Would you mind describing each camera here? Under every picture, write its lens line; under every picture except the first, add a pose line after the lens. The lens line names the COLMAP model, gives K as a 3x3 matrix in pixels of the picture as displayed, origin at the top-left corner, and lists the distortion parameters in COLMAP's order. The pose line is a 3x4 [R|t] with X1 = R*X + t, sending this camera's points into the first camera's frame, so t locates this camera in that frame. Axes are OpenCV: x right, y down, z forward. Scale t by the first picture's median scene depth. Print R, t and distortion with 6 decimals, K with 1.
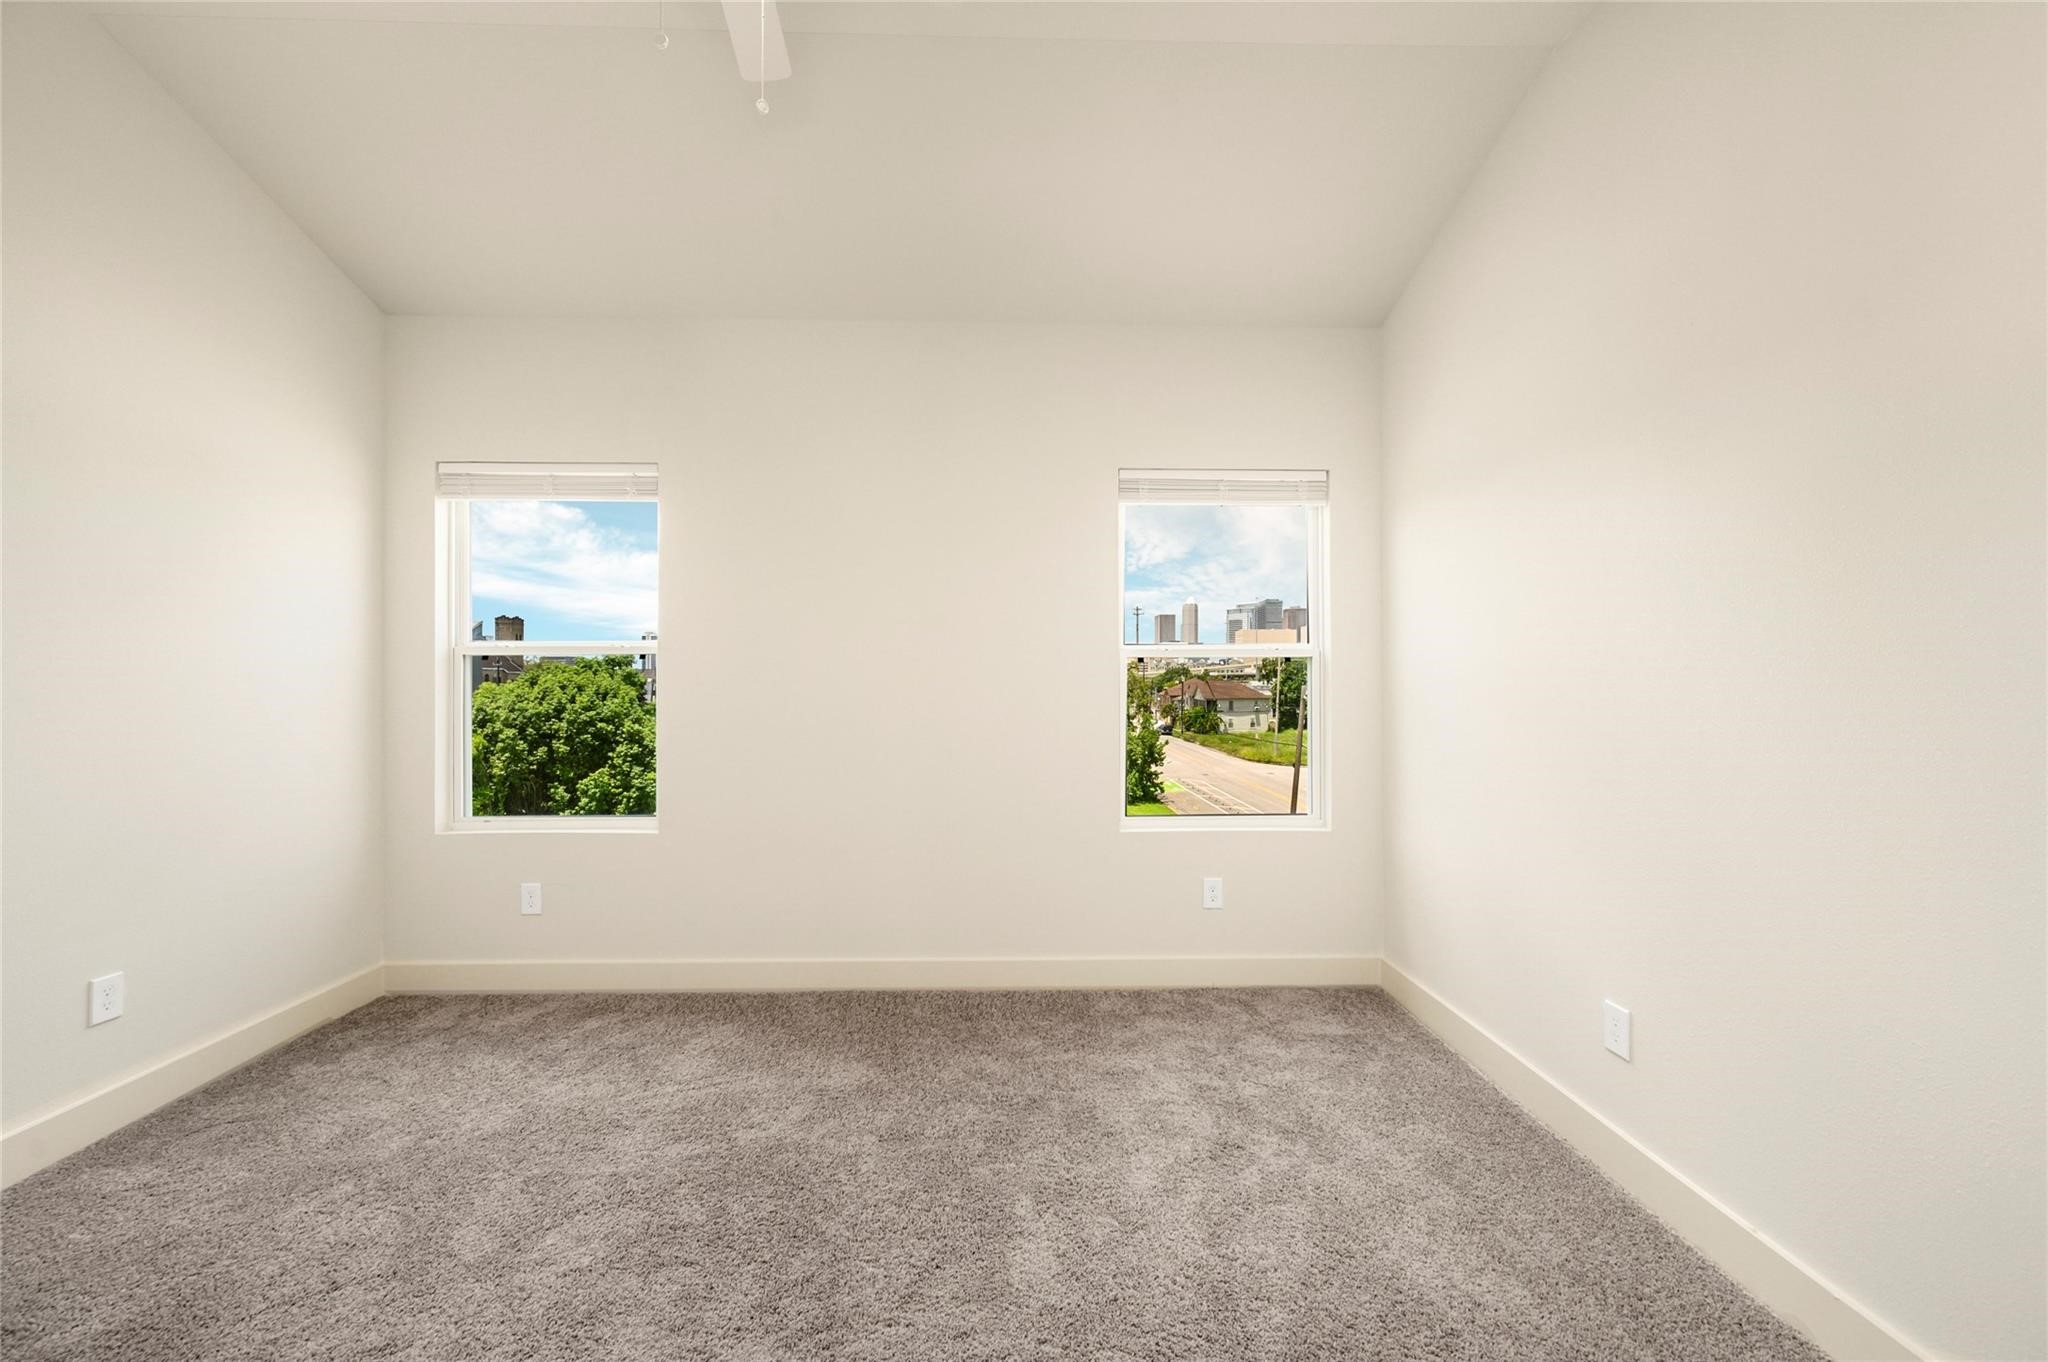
lens RADIAL K [[809.2, 0, 1028.5], [0, 809.2, 683.8], [0, 0, 1]] dist [-0.002369, 0.000738]
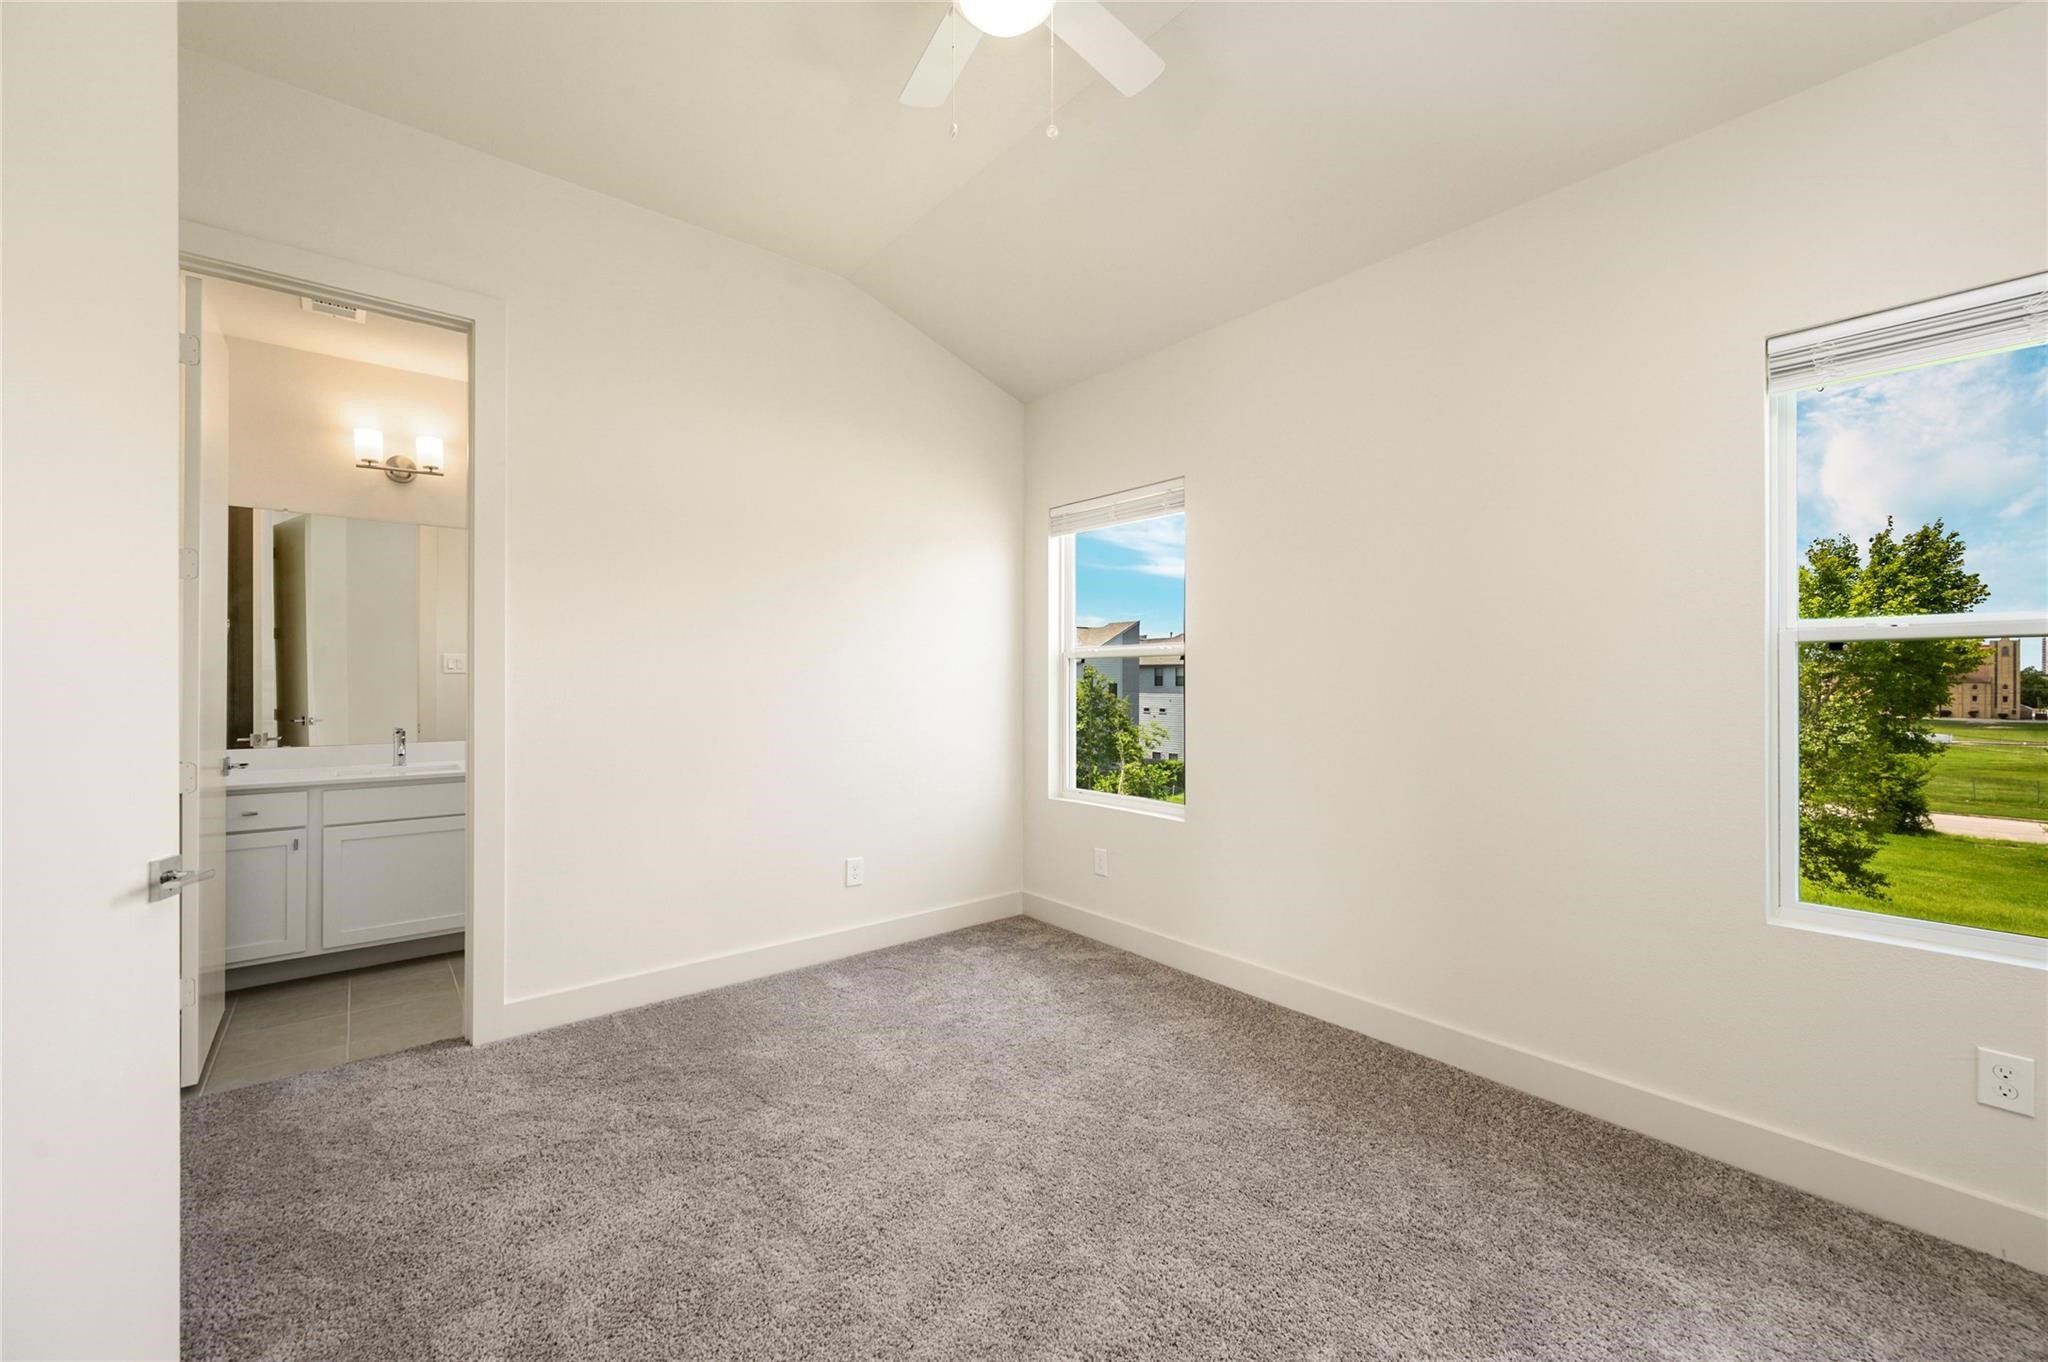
lens RADIAL K [[809.2, 0, 1022.5], [0, 809.2, 677.5], [0, 0, 1]] dist [-0.002369, 0.000738]
pose [[0.618265, -0.000754, -0.785969, 0.287303], [-0.003563, 0.999987, -0.003763, -0.001515], [0.785962, 0.005127, 0.618254, 0.192778]]
